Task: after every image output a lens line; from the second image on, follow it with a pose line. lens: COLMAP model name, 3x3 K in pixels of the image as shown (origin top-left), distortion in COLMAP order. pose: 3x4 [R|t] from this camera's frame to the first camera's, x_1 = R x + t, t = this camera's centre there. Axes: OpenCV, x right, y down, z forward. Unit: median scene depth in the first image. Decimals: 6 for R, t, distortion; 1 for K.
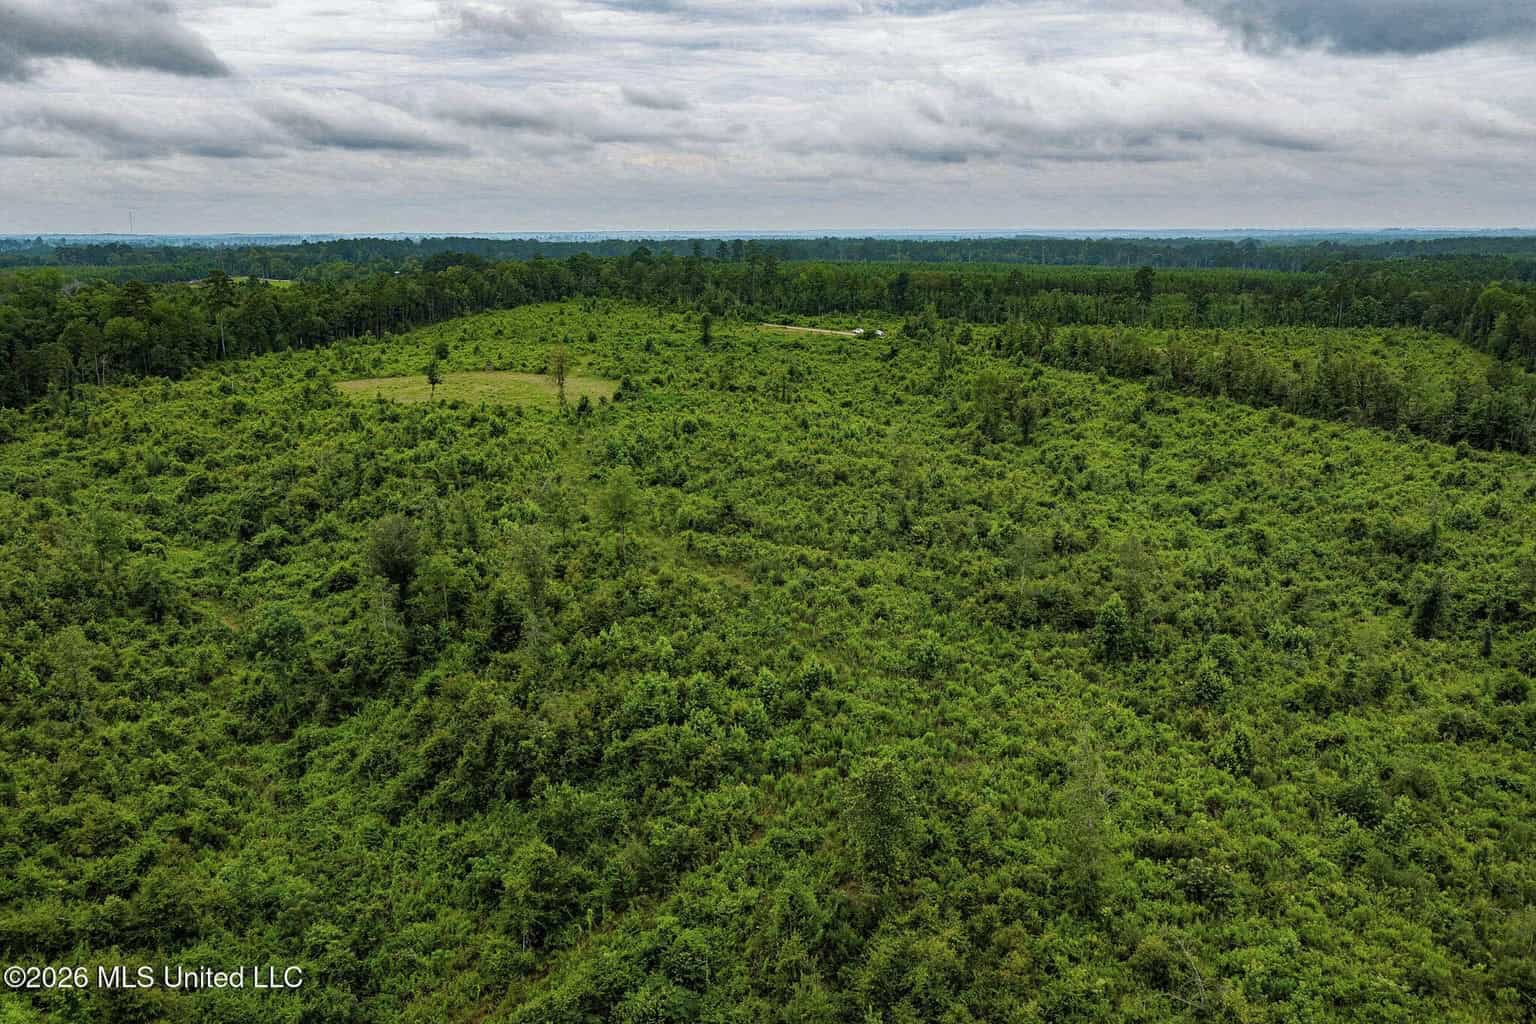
lens RADIAL K [[1278.3, 0, 774.1], [0, 1278.3, 511.5], [0, 0, 1]] dist [-0.010731, 0.027658]
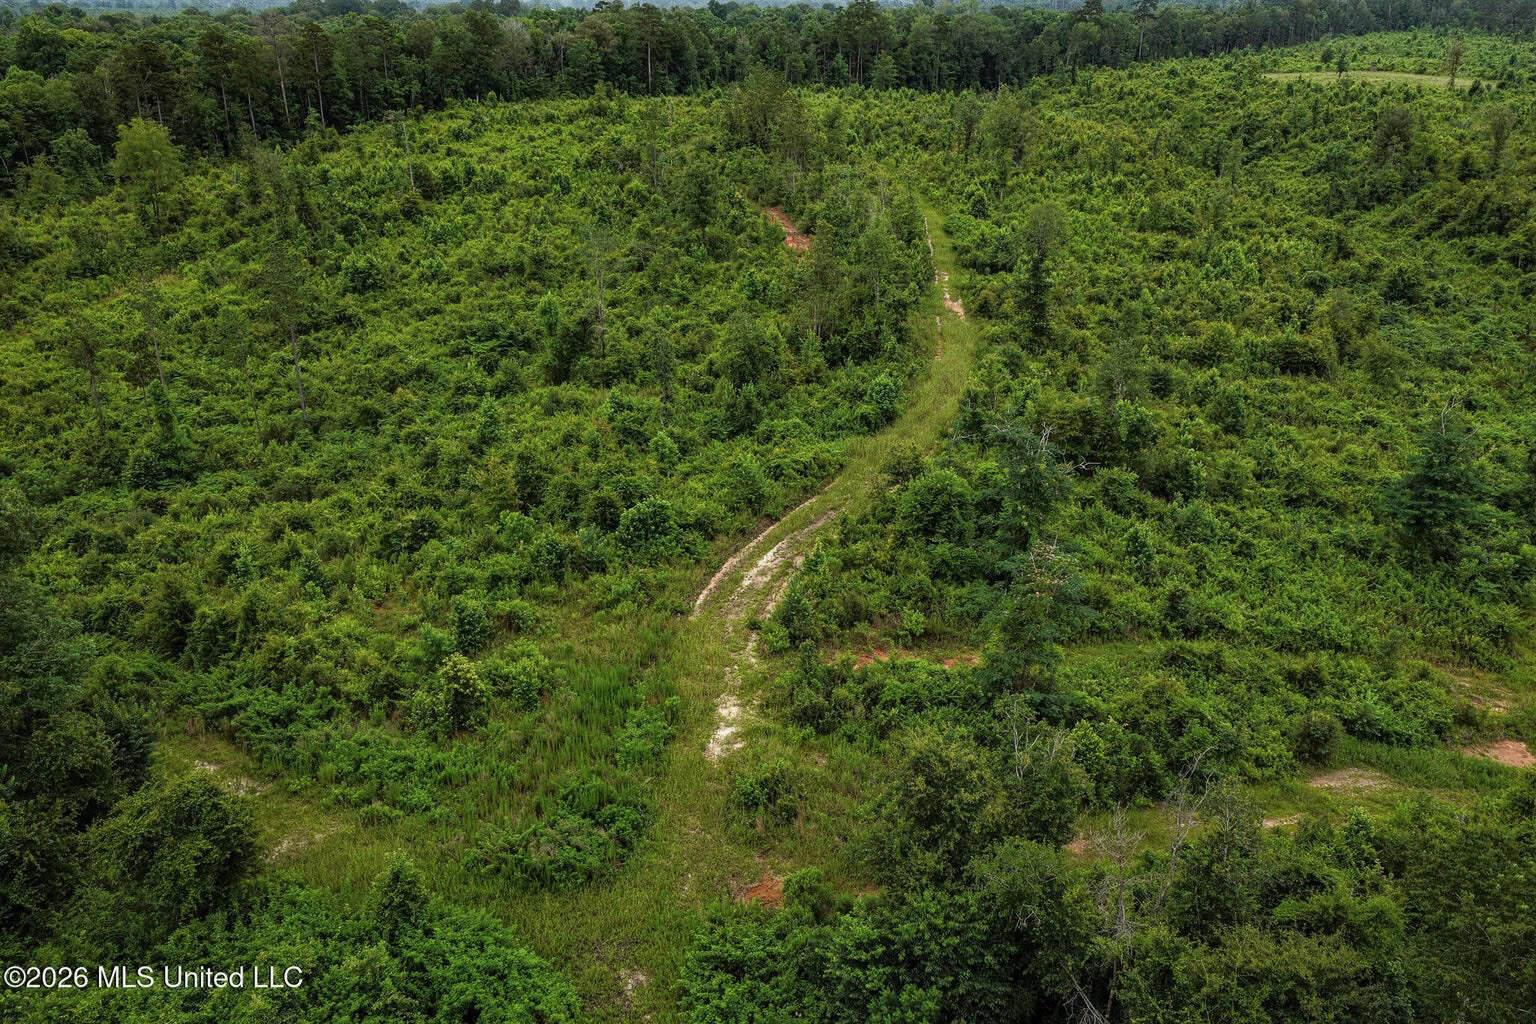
lens RADIAL K [[1278.3, 0, 770.1], [0, 1278.3, 511.1], [0, 0, 1]] dist [-0.010731, 0.027658]
pose [[0.852281, 0.197281, -0.484455, -0.050122], [-0.111109, 0.973295, 0.200877, 0.153945], [0.511147, -0.117376, 0.851441, -0.501660]]
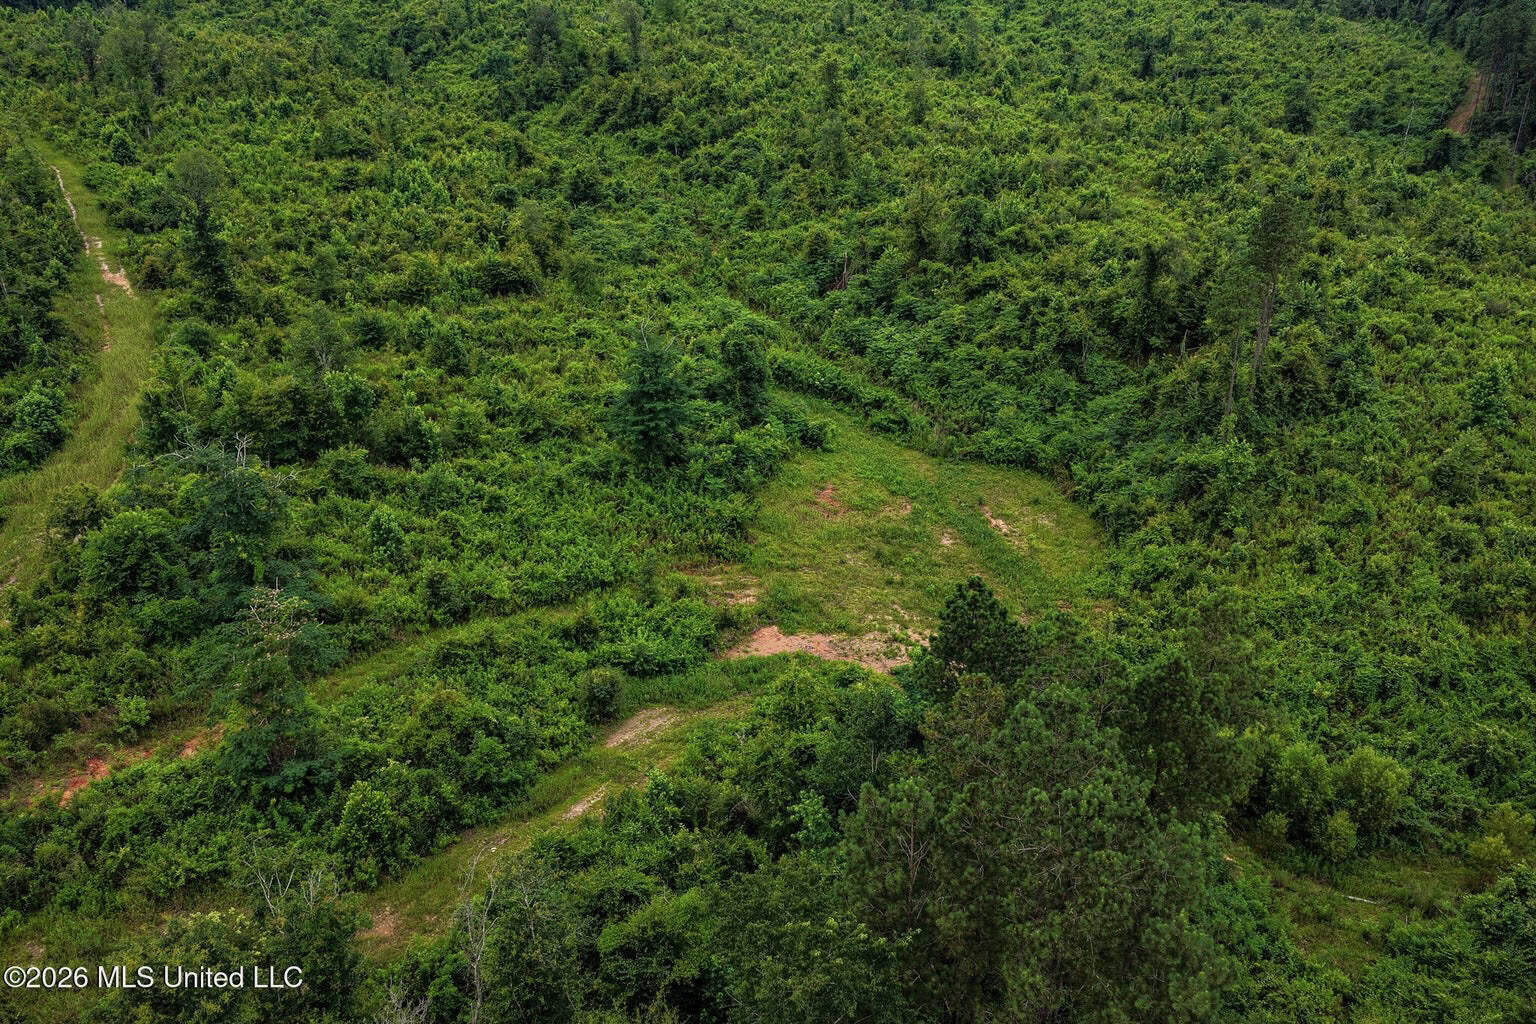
lens RADIAL K [[1278.3, 0, 771.9], [0, 1278.3, 510.7], [0, 0, 1]] dist [-0.010731, 0.027658]
pose [[0.998681, -0.021527, 0.046615, -0.049304], [0.009600, 0.970140, 0.242354, 0.140677], [-0.050440, -0.241587, 0.969067, -0.469691]]
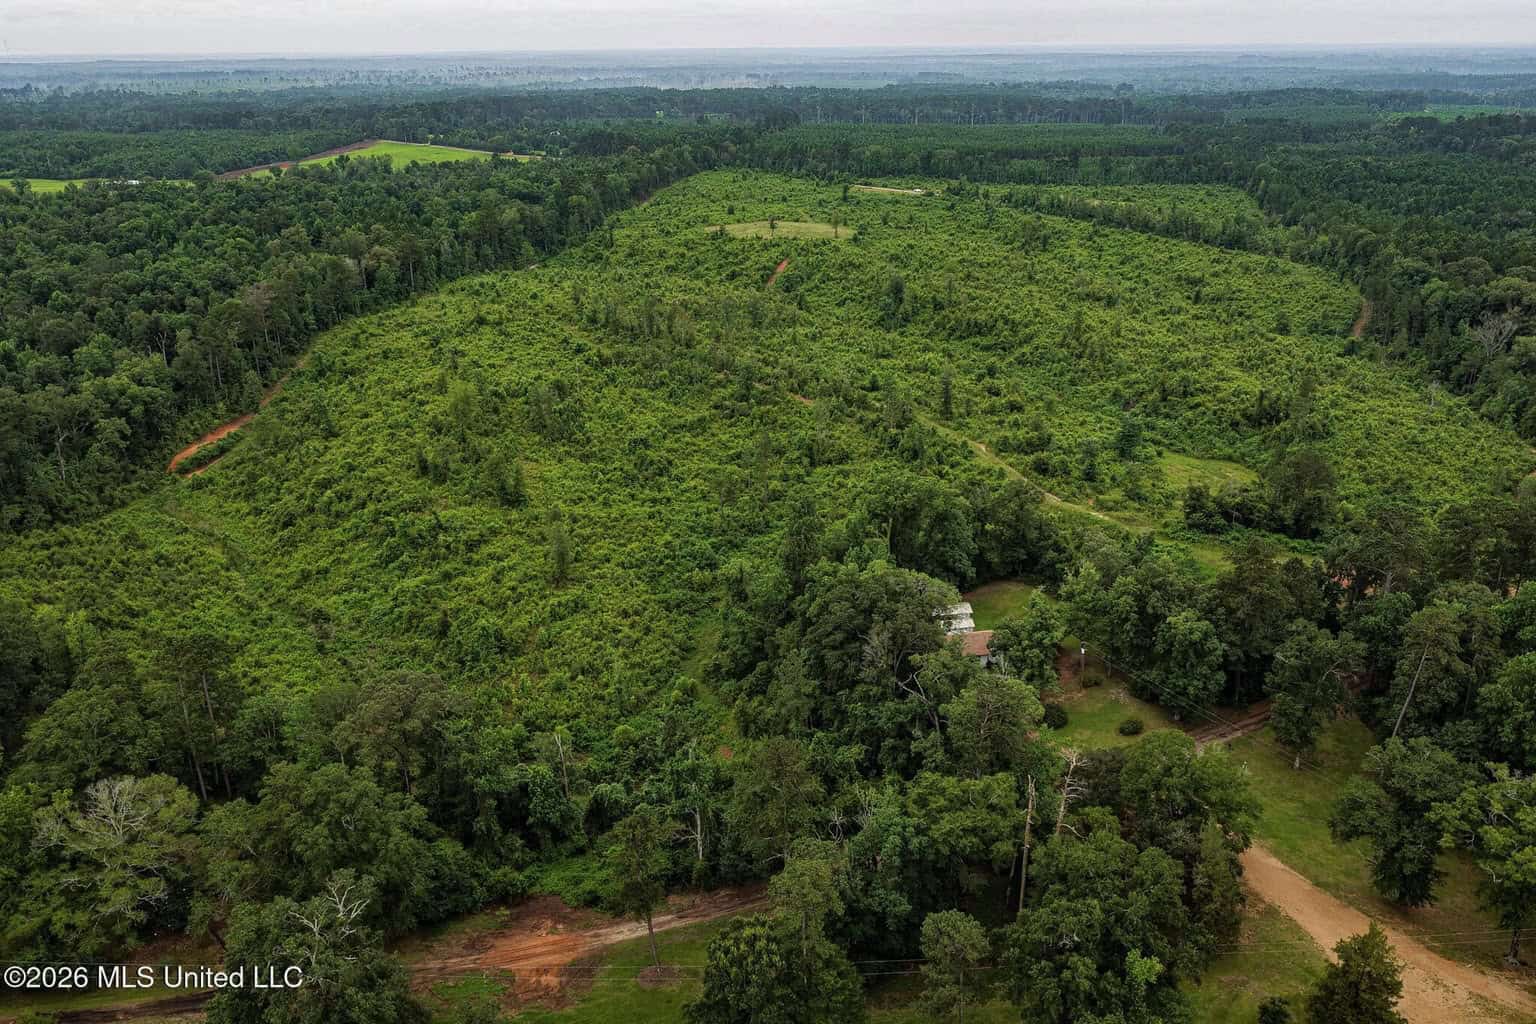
lens RADIAL K [[1278.3, 0, 765.3], [0, 1278.3, 509.5], [0, 0, 1]] dist [-0.010731, 0.027658]
pose [[0.995451, -0.037302, 0.087669, -0.543228], [0.025318, 0.990653, 0.134038, 0.090069], [-0.091850, -0.131209, 0.987091, -1.333868]]
